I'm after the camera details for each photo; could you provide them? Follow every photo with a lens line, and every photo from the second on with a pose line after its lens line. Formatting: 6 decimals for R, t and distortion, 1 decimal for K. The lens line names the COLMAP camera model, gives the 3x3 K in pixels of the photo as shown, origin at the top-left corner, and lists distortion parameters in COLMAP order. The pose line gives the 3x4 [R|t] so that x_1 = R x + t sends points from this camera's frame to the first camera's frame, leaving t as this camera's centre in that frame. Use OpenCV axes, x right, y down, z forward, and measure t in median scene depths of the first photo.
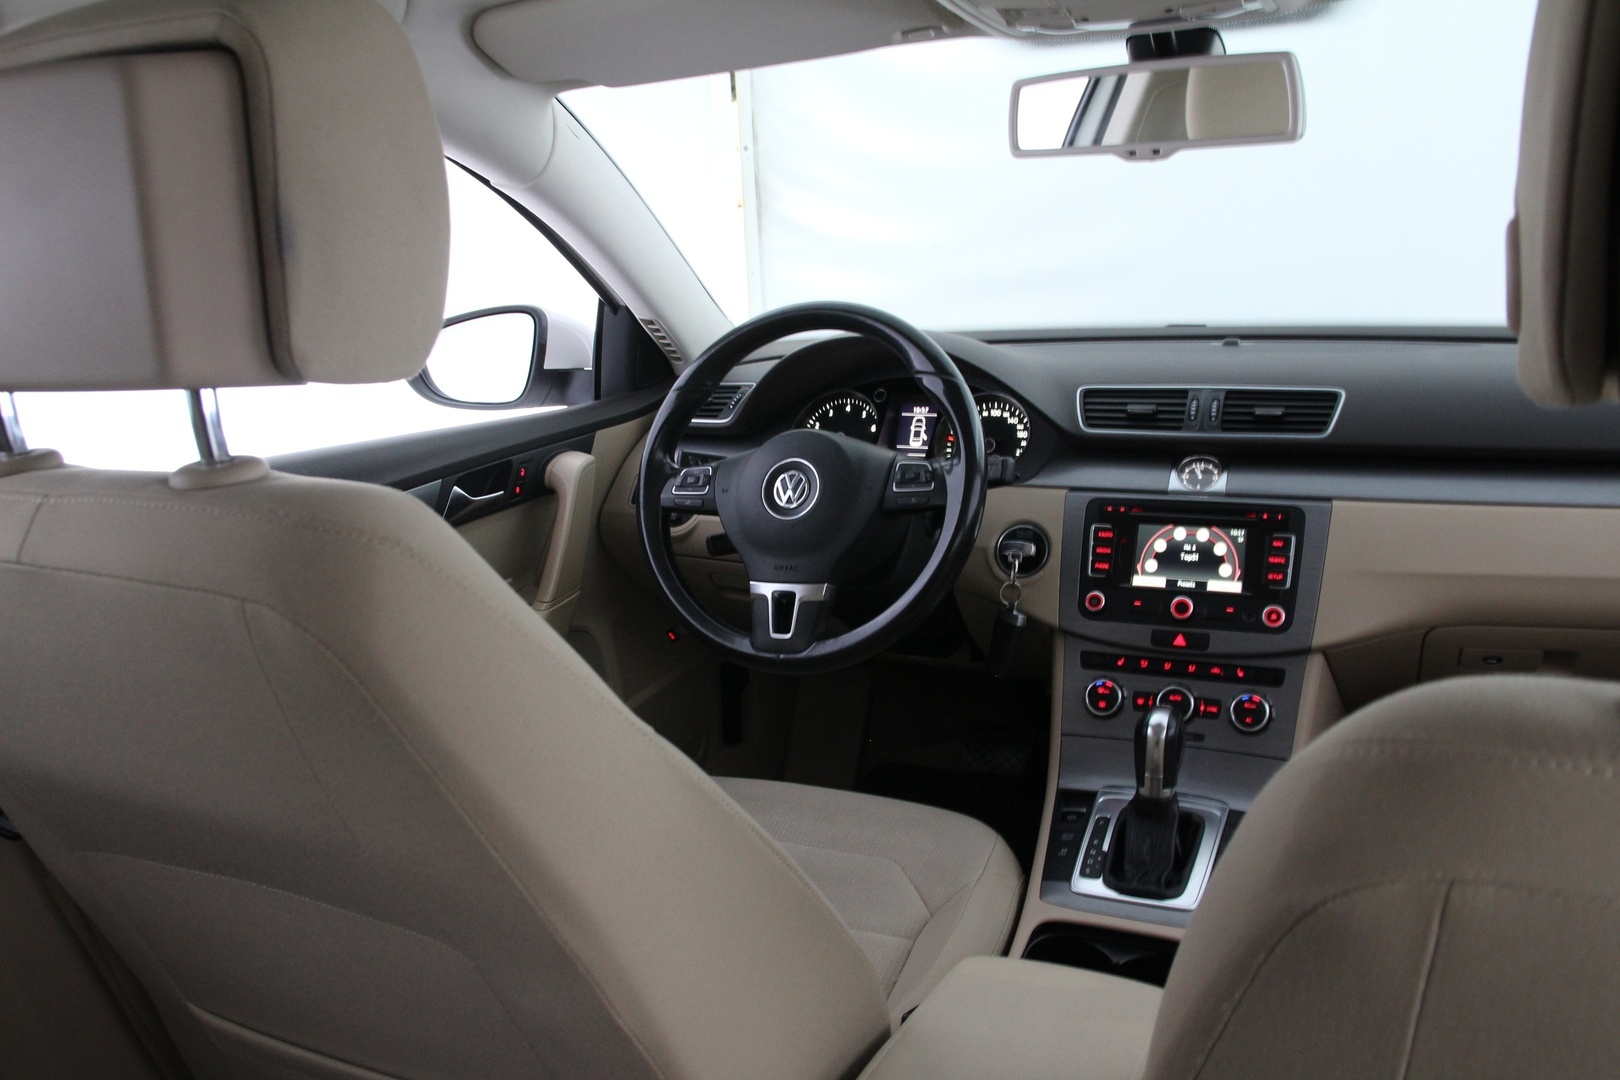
lens RADIAL K [[1247.7, 0, 801.0], [0, 1247.7, 538.7], [0, 0, 1]] dist [-0.144076, 0.080206]
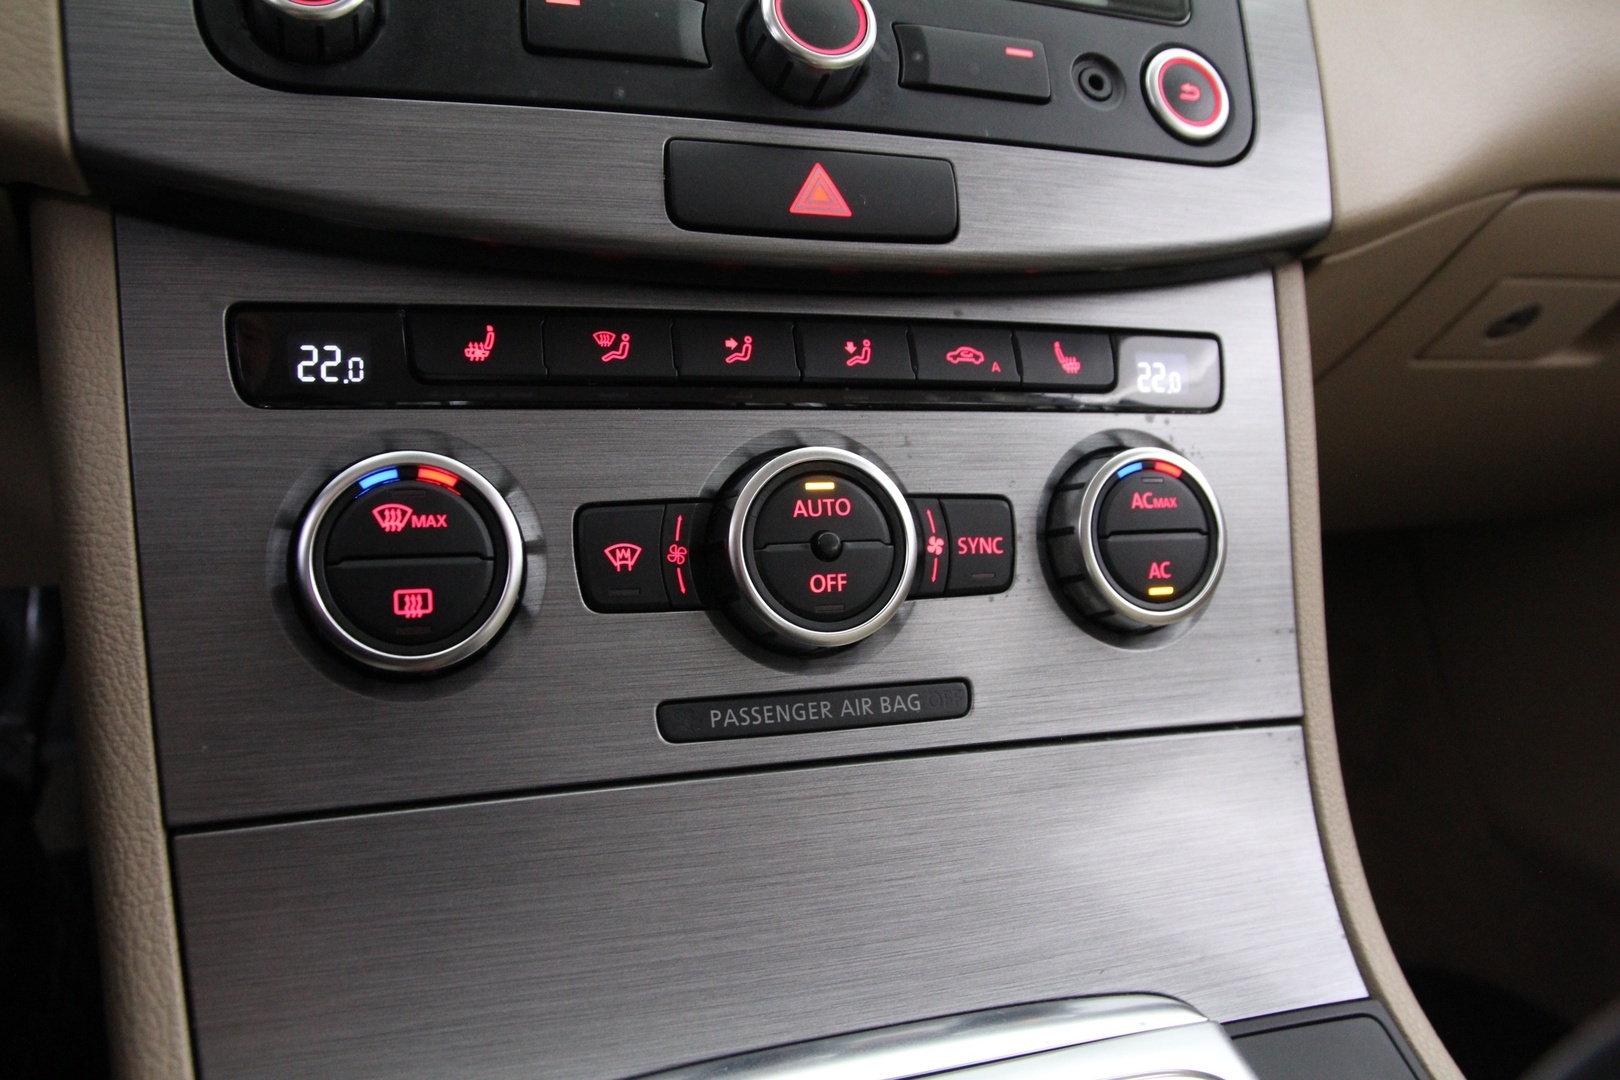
lens RADIAL K [[1247.7, 0, 801.4], [0, 1247.7, 542.2], [0, 0, 1]] dist [-0.144076, 0.080206]
pose [[0.701050, -0.087714, 0.707697, 0.167561], [0.068414, 0.996102, 0.055688, 0.121375], [-0.709823, 0.009376, 0.704318, 0.853396]]
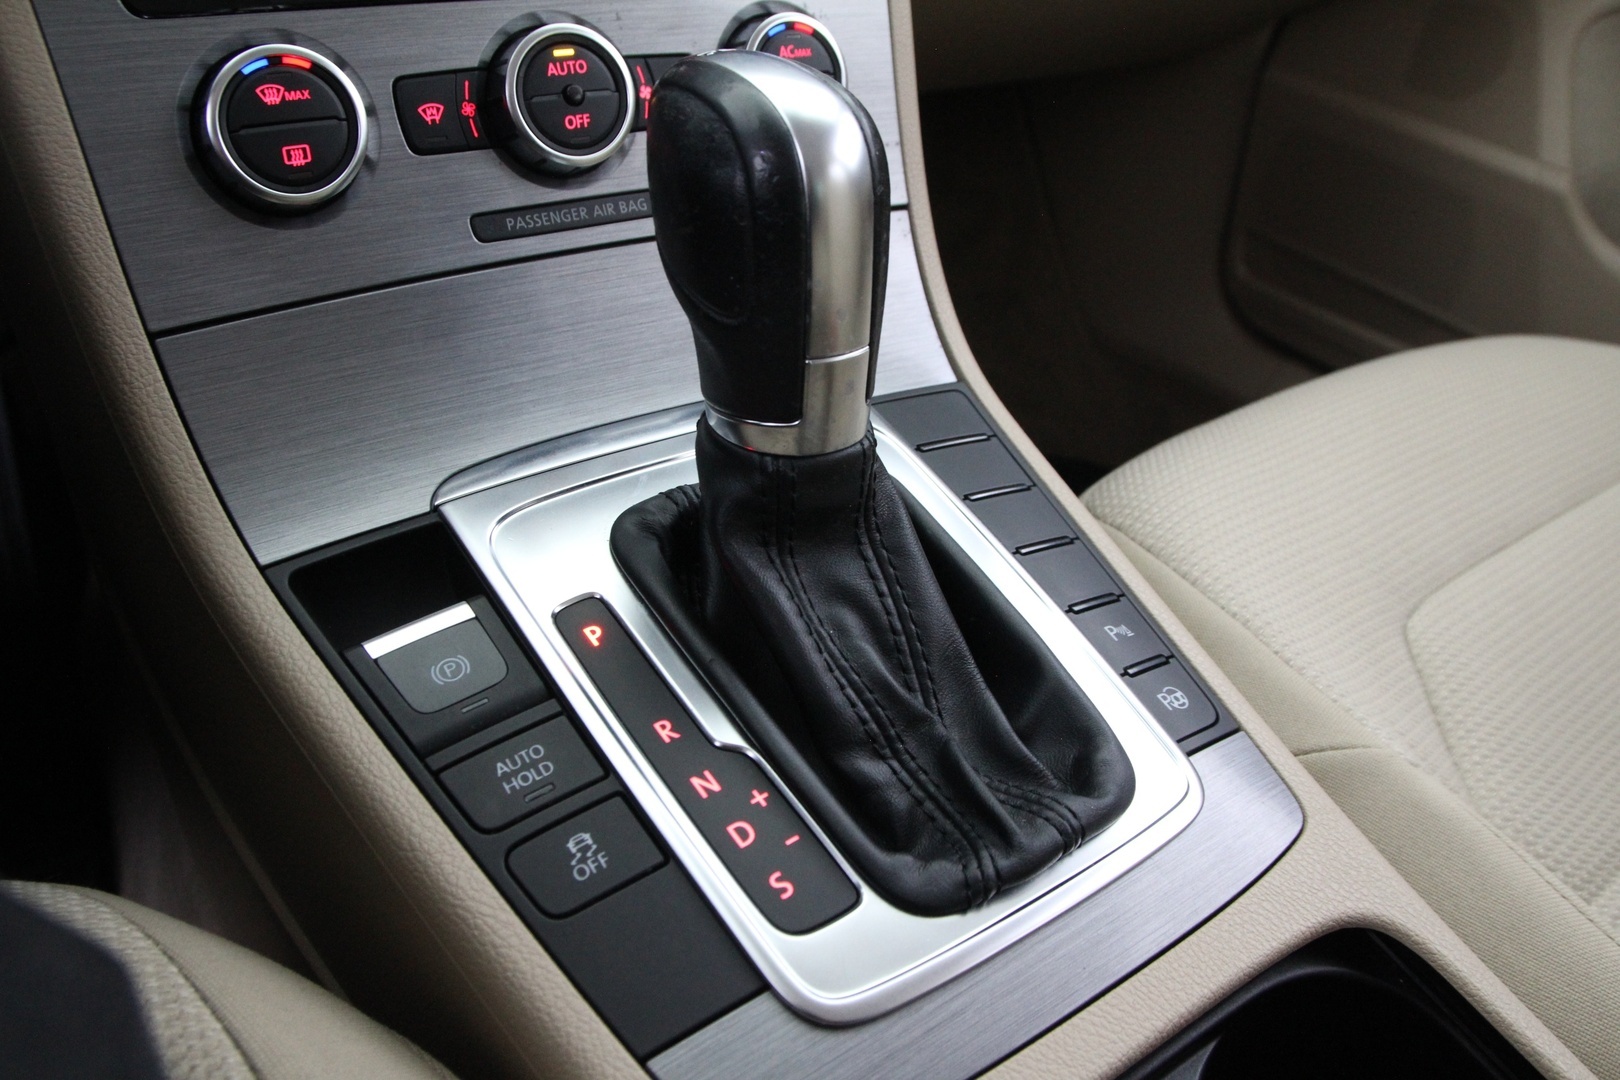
lens RADIAL K [[1247.7, 0, 815.3], [0, 1247.7, 556.5], [0, 0, 1]] dist [-0.144076, 0.080206]
pose [[0.466312, -0.401439, 0.788289, 0.085335], [0.111441, 0.910663, 0.397835, 0.124405], [-0.877573, -0.097668, 0.469390, 0.807185]]
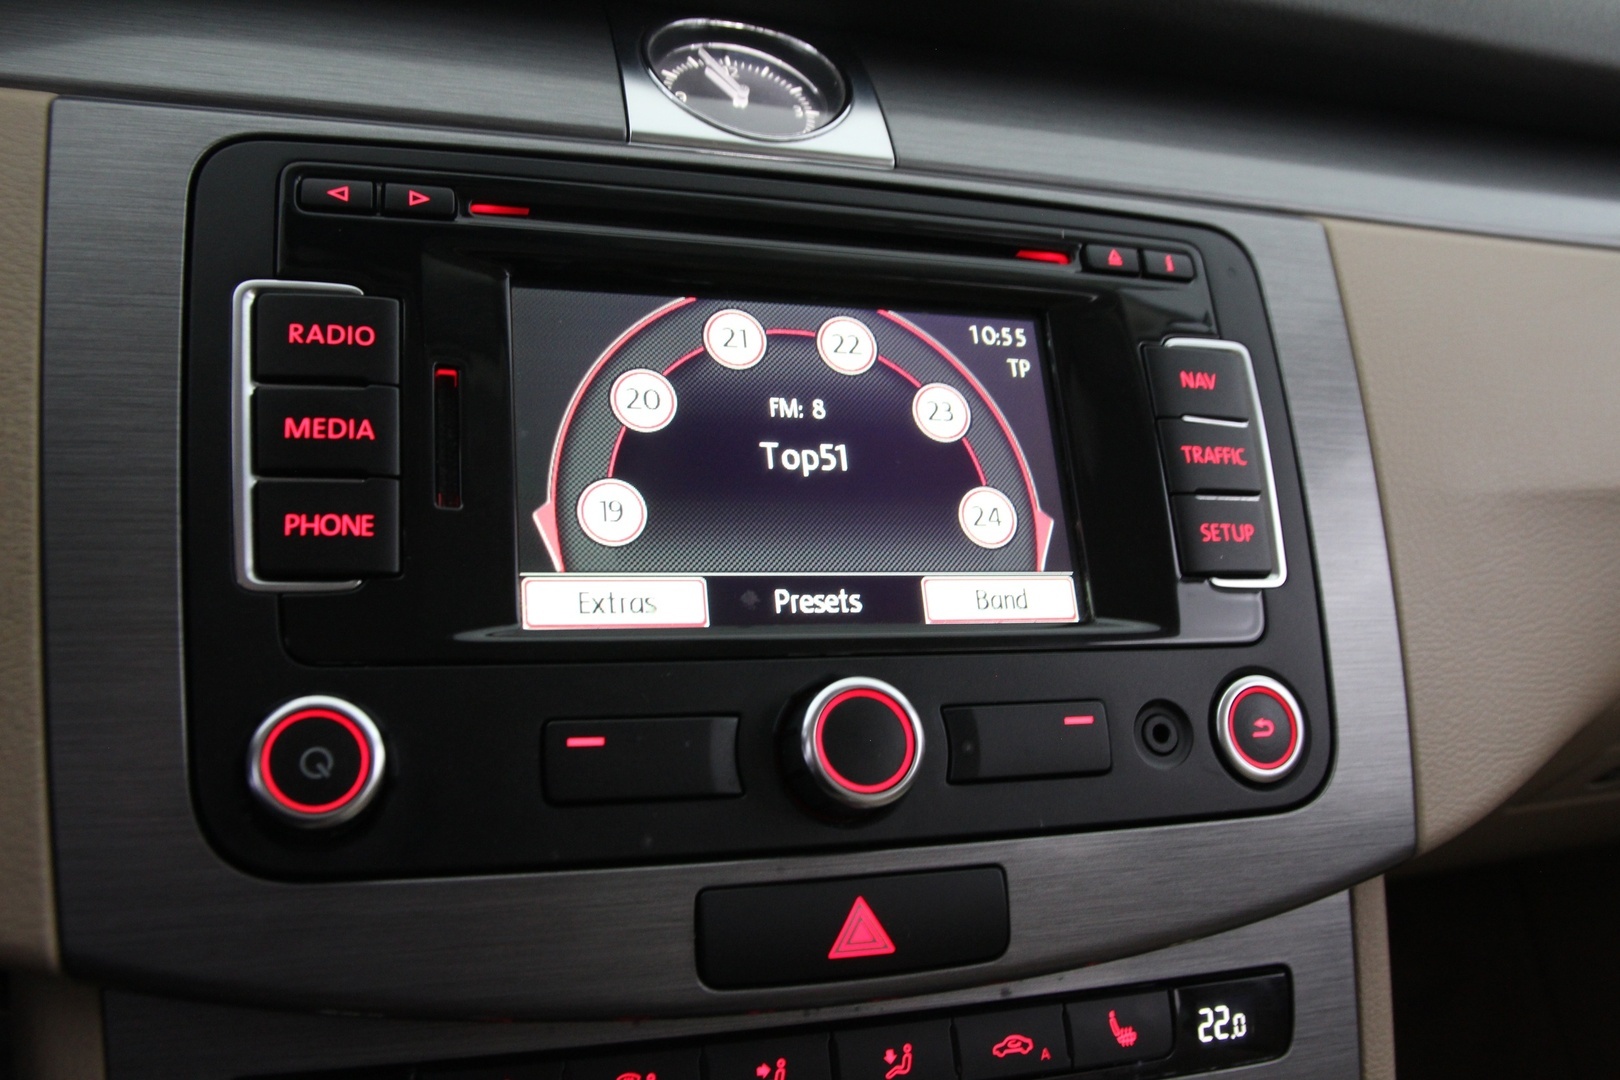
lens RADIAL K [[1408.4, 0, 801.9], [0, 1408.4, 541.8], [0, 0, 1]] dist [-0.123636, 0.100056]
pose [[0.708416, -0.028610, 0.705215, 0.163363], [0.055058, 0.998373, -0.014805, 0.030805], [-0.703644, 0.049316, 0.708839, 0.846414]]
